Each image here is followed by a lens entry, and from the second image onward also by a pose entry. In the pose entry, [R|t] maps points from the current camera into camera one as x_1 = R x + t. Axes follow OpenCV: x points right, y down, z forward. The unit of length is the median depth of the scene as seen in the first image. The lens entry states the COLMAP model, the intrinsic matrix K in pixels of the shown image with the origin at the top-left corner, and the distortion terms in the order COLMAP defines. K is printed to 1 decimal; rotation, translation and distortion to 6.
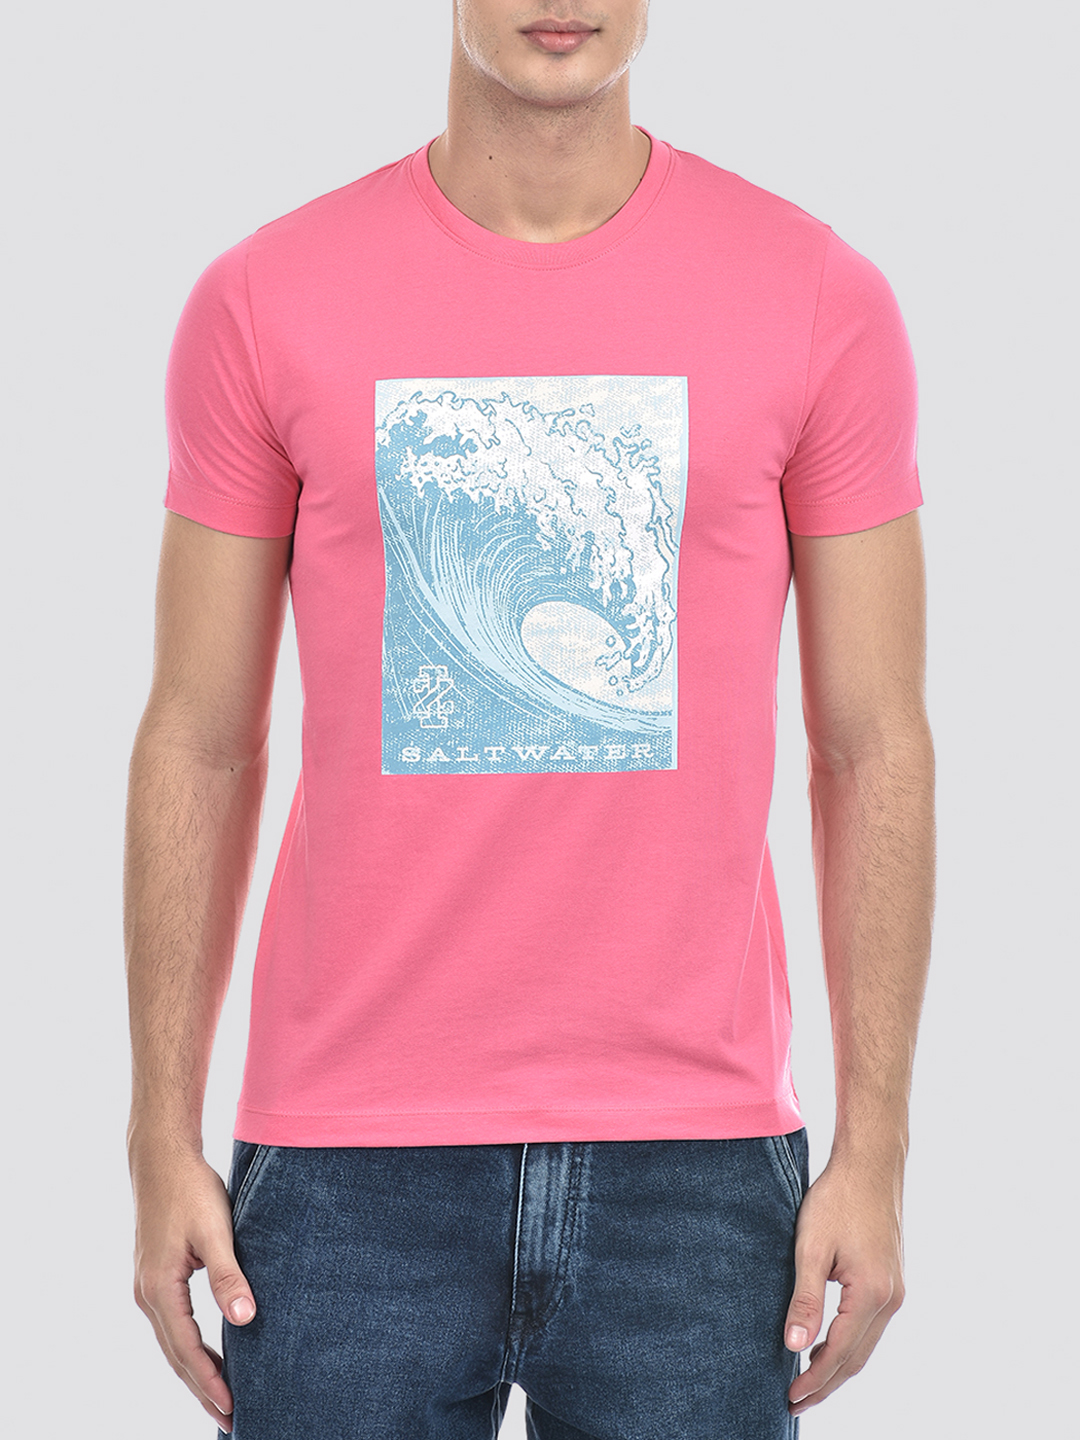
lens RADIAL K [[5286.1, 0, 540.0], [0, 5286.1, 720.0], [0, 0, 1]] dist [-1.898052, 183.914660]
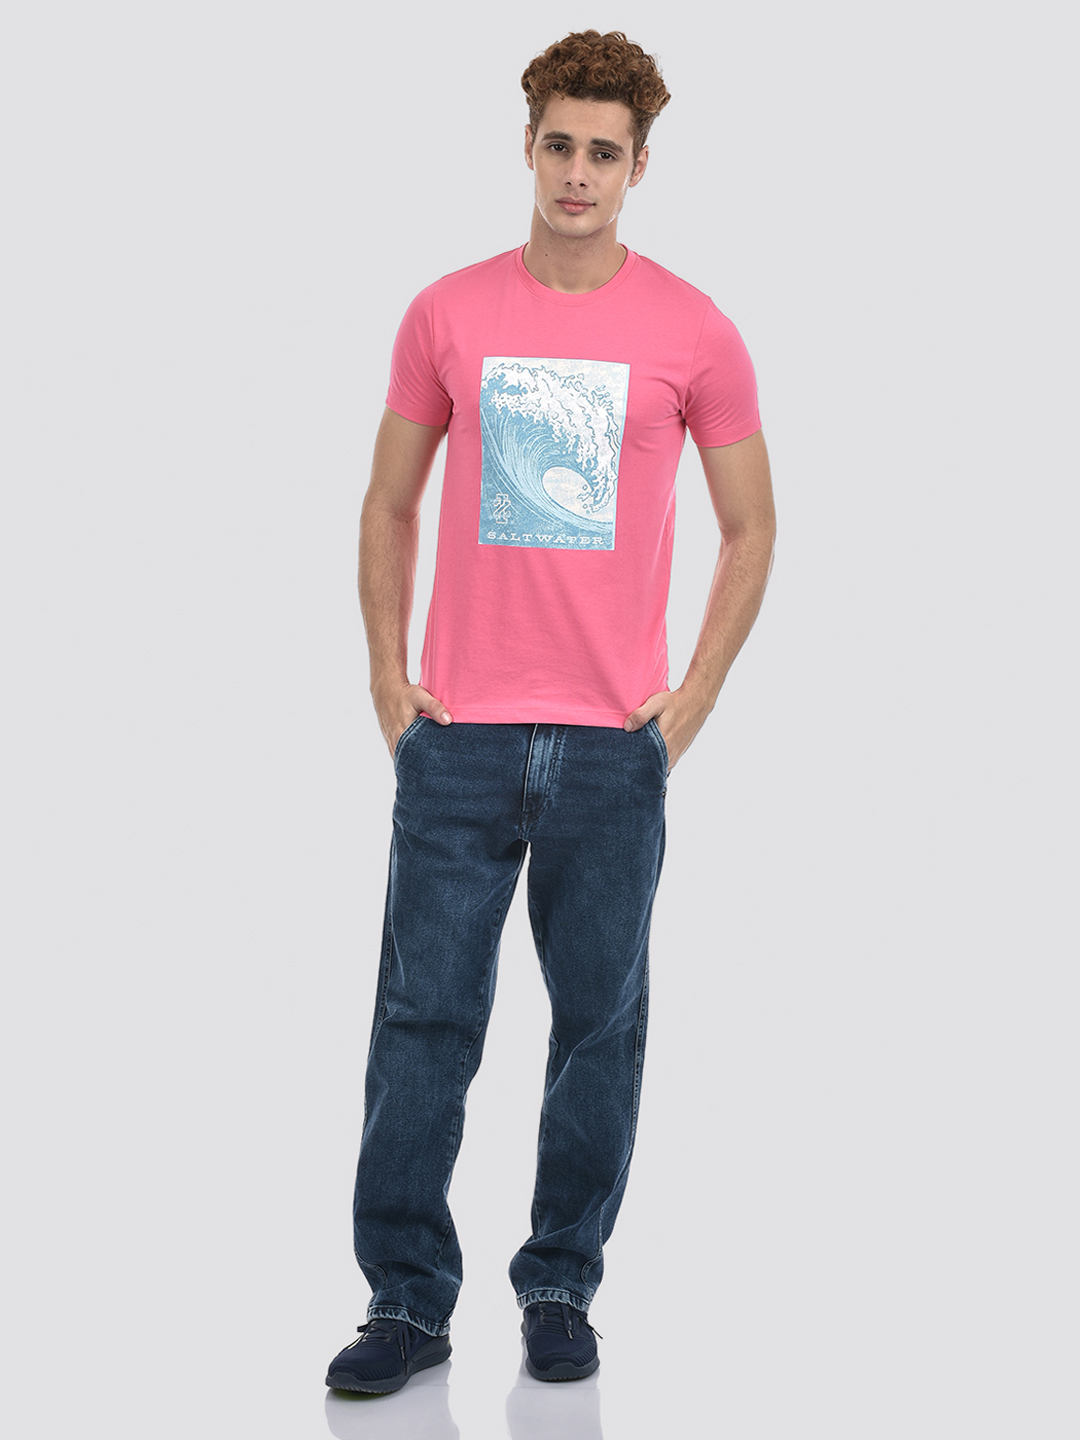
lens RADIAL K [[2817.2, 0, 540.0], [0, 2817.2, 720.0], [0, 0, 1]] dist [-0.007779, 0.201370]
pose [[0.998130, 0.060878, -0.005578, 0.007451], [-0.060406, 0.996171, 0.063205, 0.007753], [0.009405, -0.062750, 0.997985, -0.136092]]
